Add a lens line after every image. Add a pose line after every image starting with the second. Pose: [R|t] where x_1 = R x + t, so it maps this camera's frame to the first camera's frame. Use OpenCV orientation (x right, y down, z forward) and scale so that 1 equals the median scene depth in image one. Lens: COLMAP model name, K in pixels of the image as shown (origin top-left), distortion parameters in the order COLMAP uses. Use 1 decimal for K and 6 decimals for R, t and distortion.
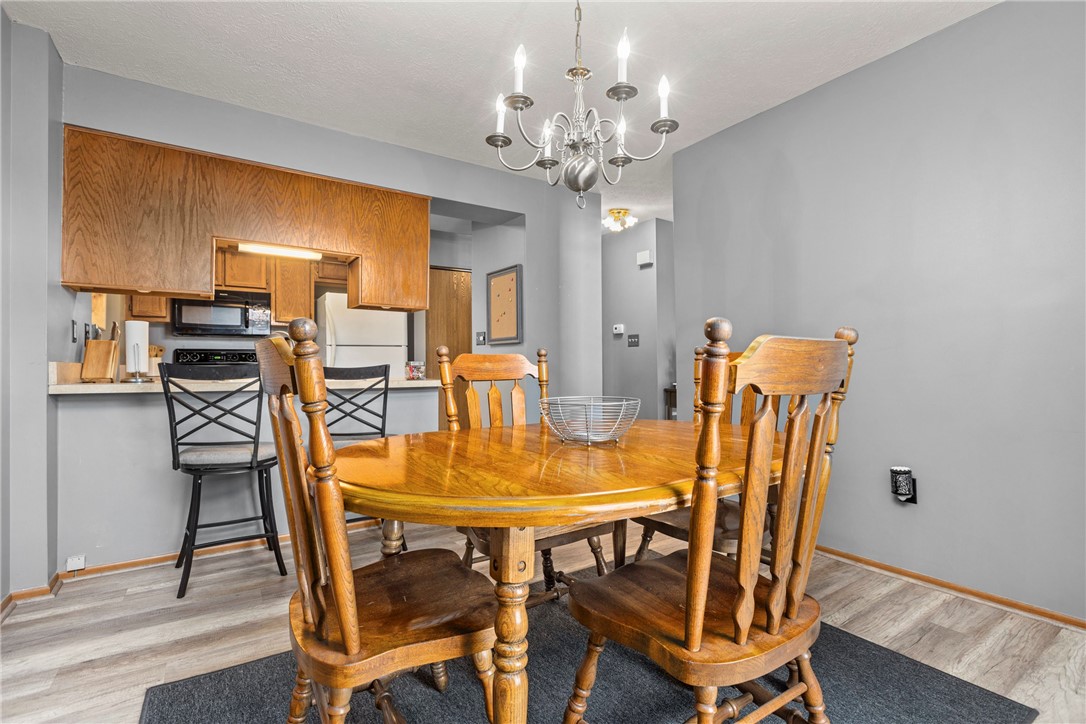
lens RADIAL K [[498.1, 0, 546.9], [0, 498.1, 354.0], [0, 0, 1]] dist [-0.004055, -0.000410]
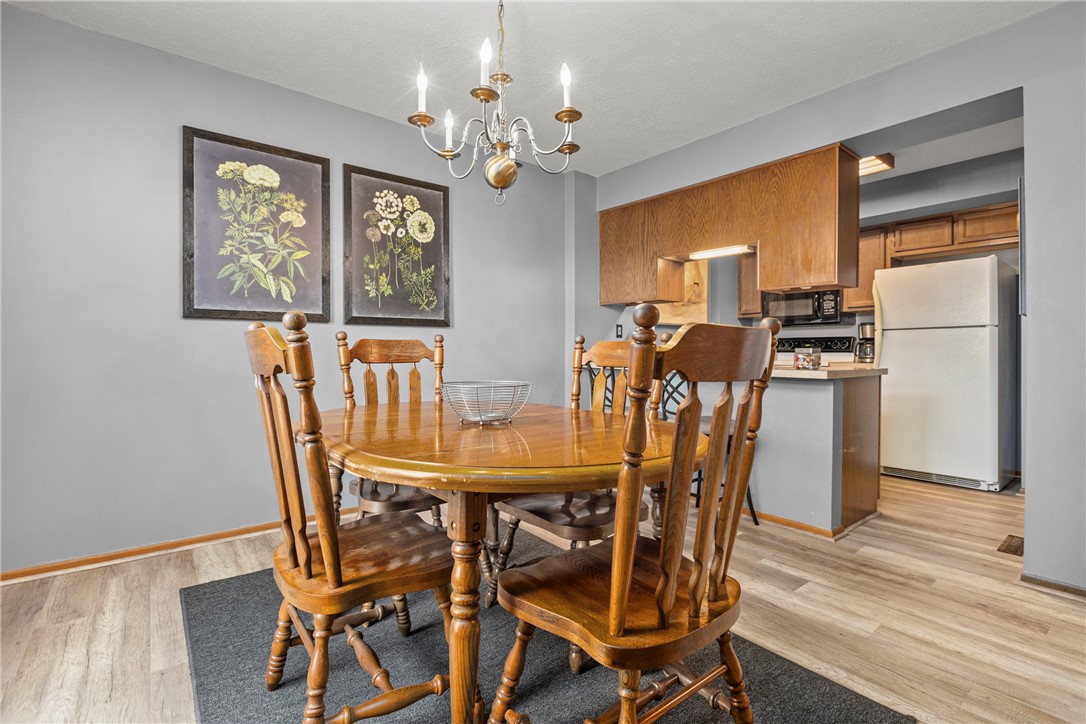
lens RADIAL K [[498.1, 0, 546.9], [0, 498.1, 354.0], [0, 0, 1]] dist [-0.004055, -0.000410]
pose [[0.086431, 0.007735, -0.996228, 0.629687], [0.017301, 0.999807, 0.009264, 0.010493], [0.996108, -0.018036, 0.086280, 0.554885]]
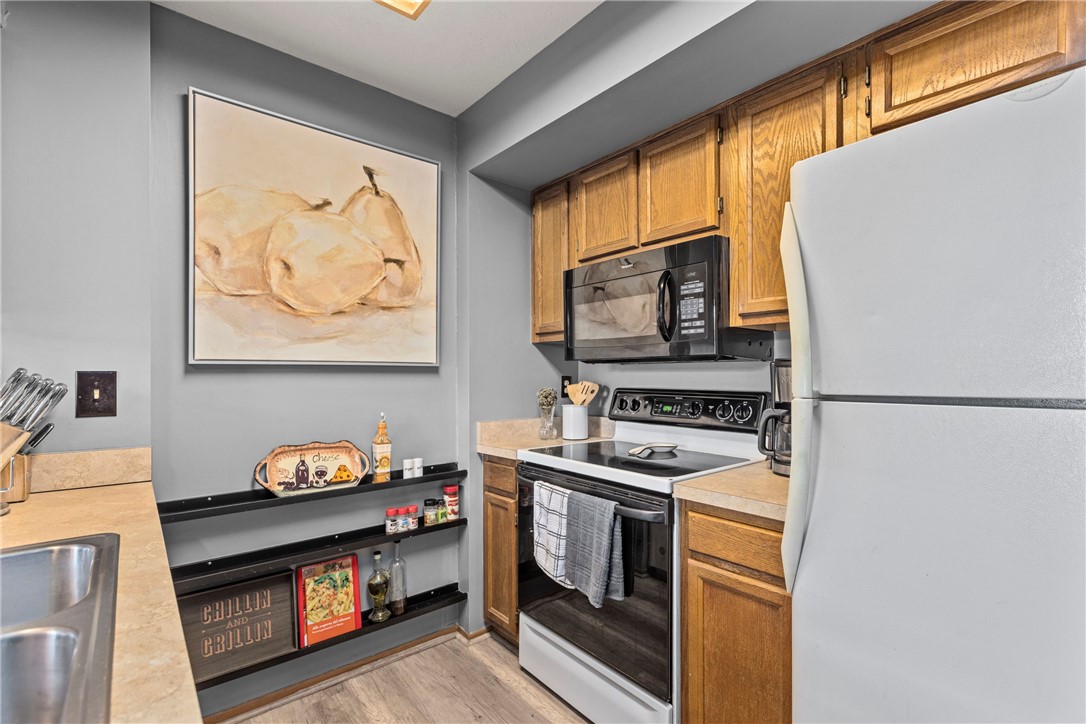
lens RADIAL K [[495.8, 0, 543.3], [0, 495.8, 371.9], [0, 0, 1]] dist [0.000843, 0.000137]
pose [[0.098275, 0.004009, -0.995151, -0.370195], [0.022278, 0.999732, 0.006228, -0.053105], [0.994910, -0.022782, 0.098160, 1.403326]]
